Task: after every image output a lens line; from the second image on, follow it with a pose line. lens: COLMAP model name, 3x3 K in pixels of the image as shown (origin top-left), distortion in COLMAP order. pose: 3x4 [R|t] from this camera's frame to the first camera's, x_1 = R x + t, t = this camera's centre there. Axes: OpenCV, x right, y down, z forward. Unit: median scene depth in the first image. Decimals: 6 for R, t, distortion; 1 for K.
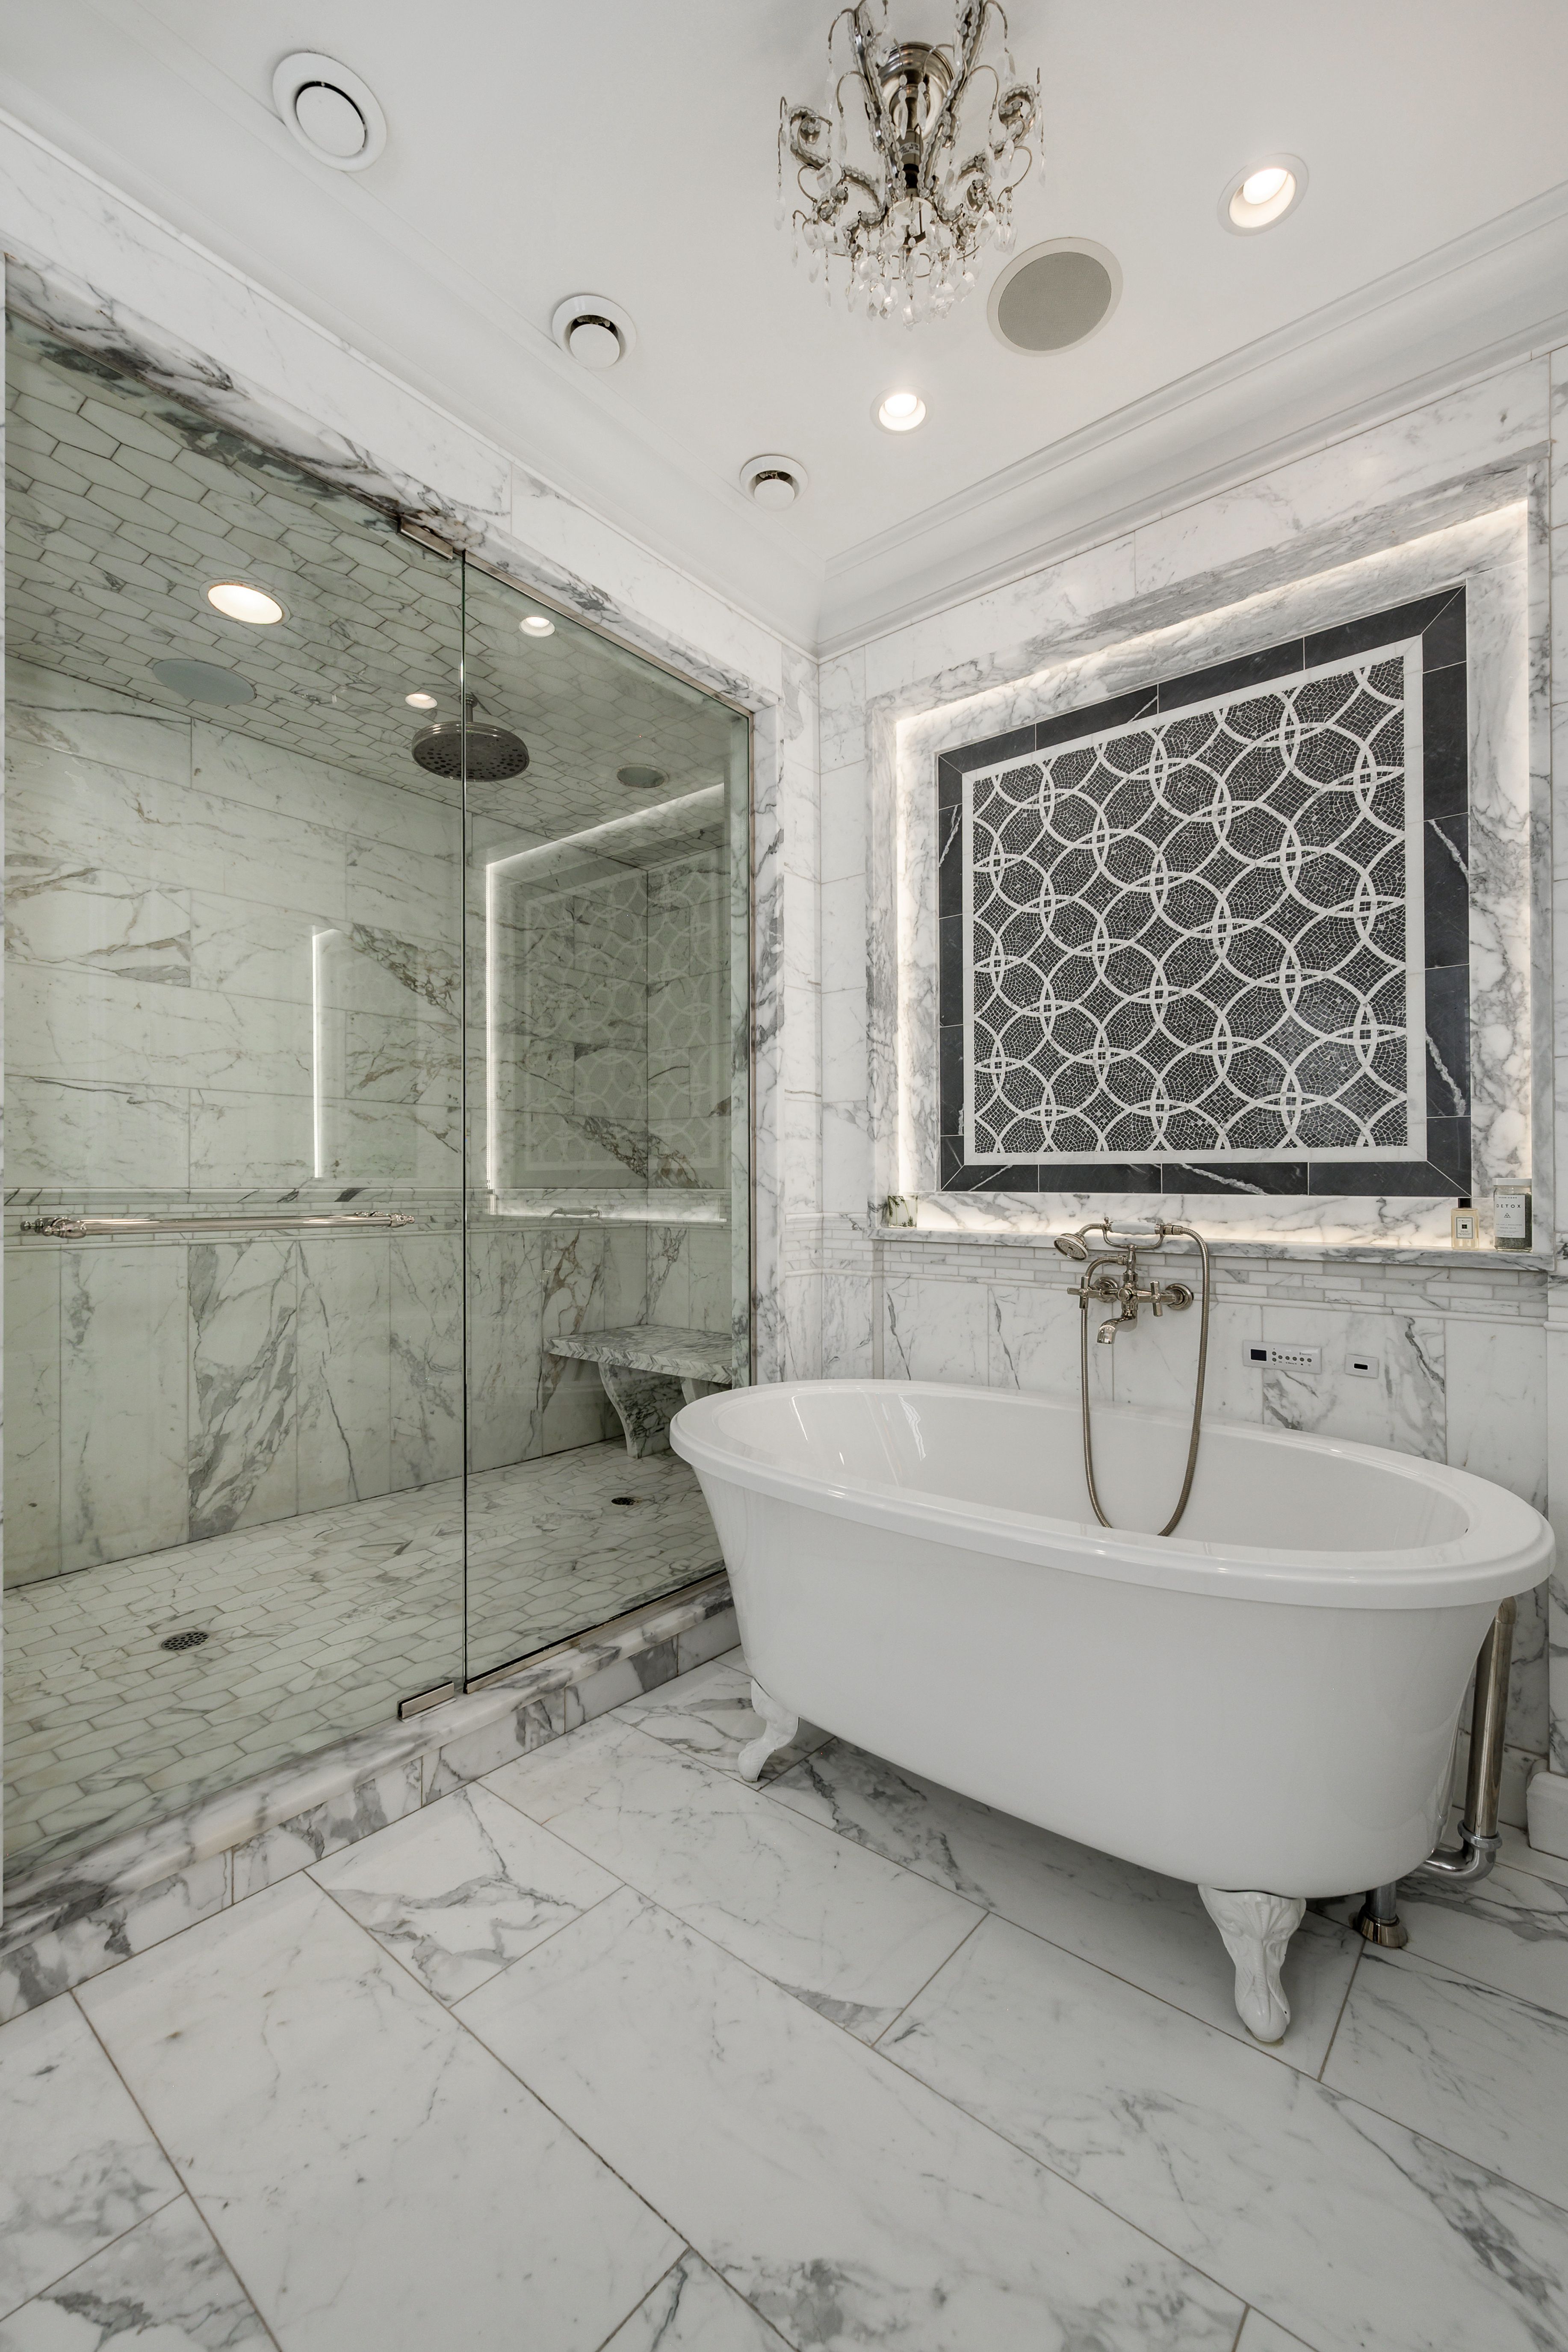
lens RADIAL K [[977.7, 0, 784.0], [0, 977.7, 1176.0], [0, 0, 1]] dist [-0.000972, -0.000016]
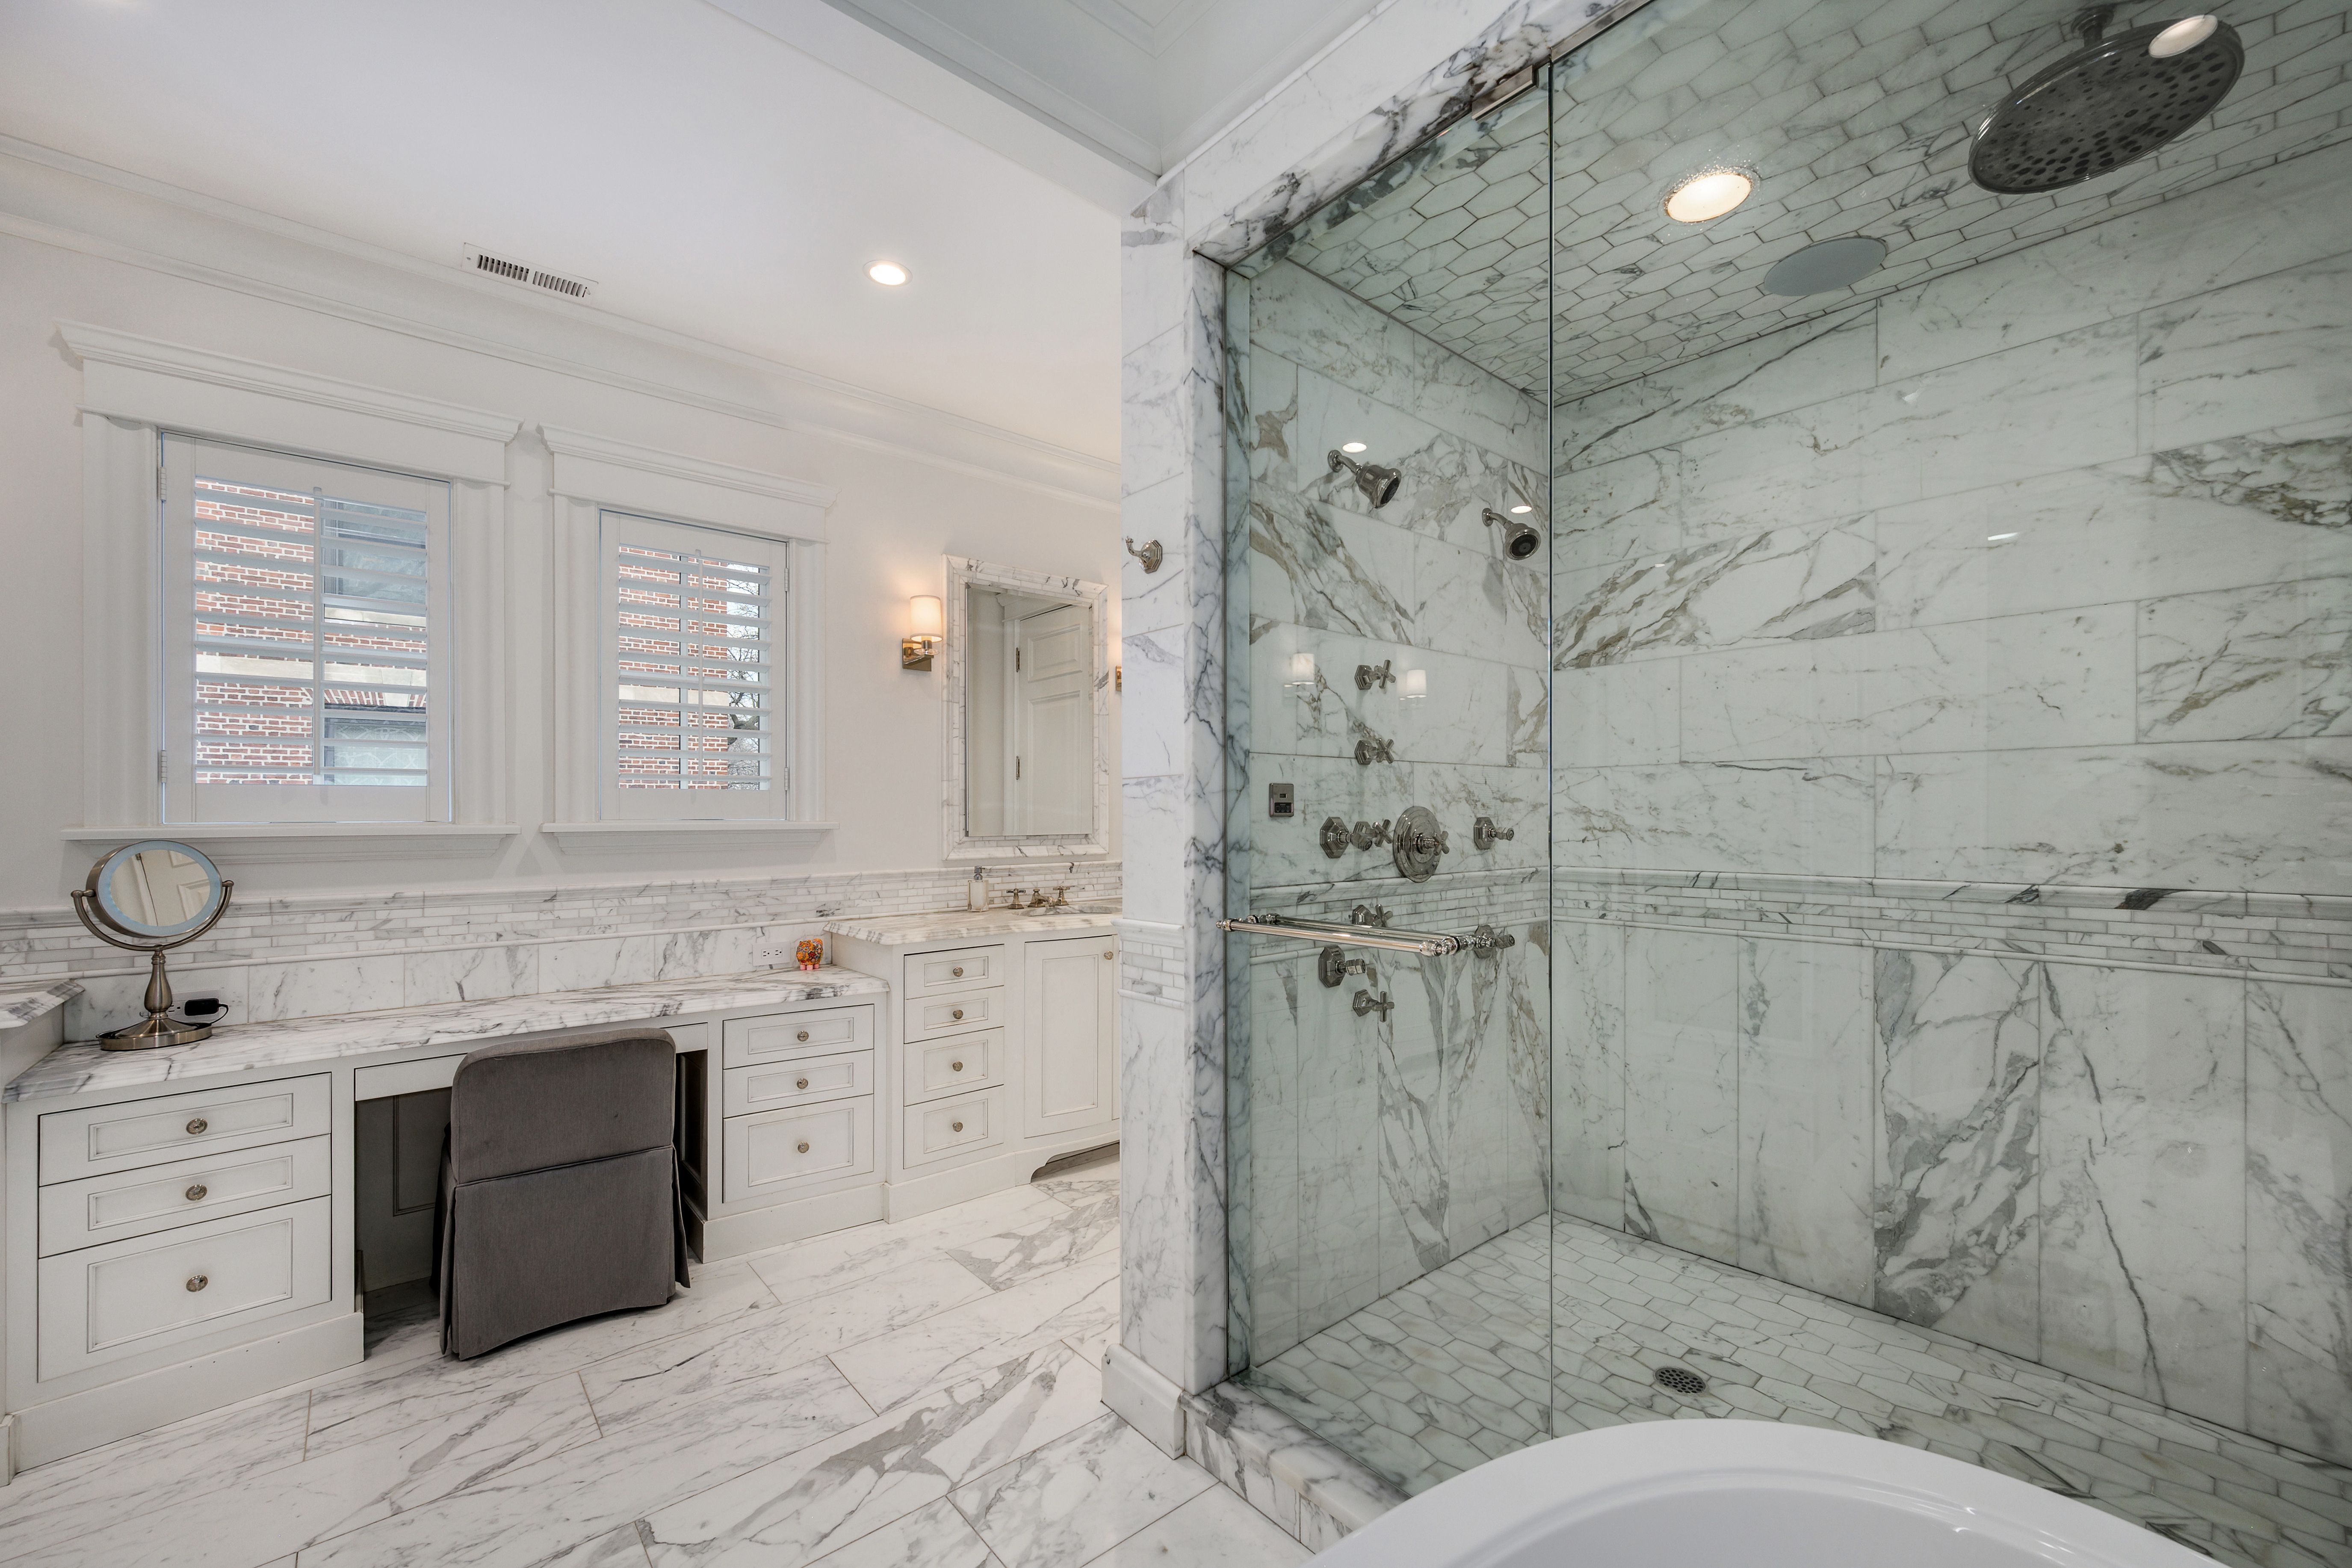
lens RADIAL K [[977.7, 0, 1167.7], [0, 977.7, 819.4], [0, 0, 1]] dist [-0.000972, -0.000016]
pose [[-0.175037, -0.001281, -0.984561, 0.297487], [0.014519, 0.999887, -0.003883, -0.041609], [0.984455, -0.014975, -0.174998, 0.557844]]
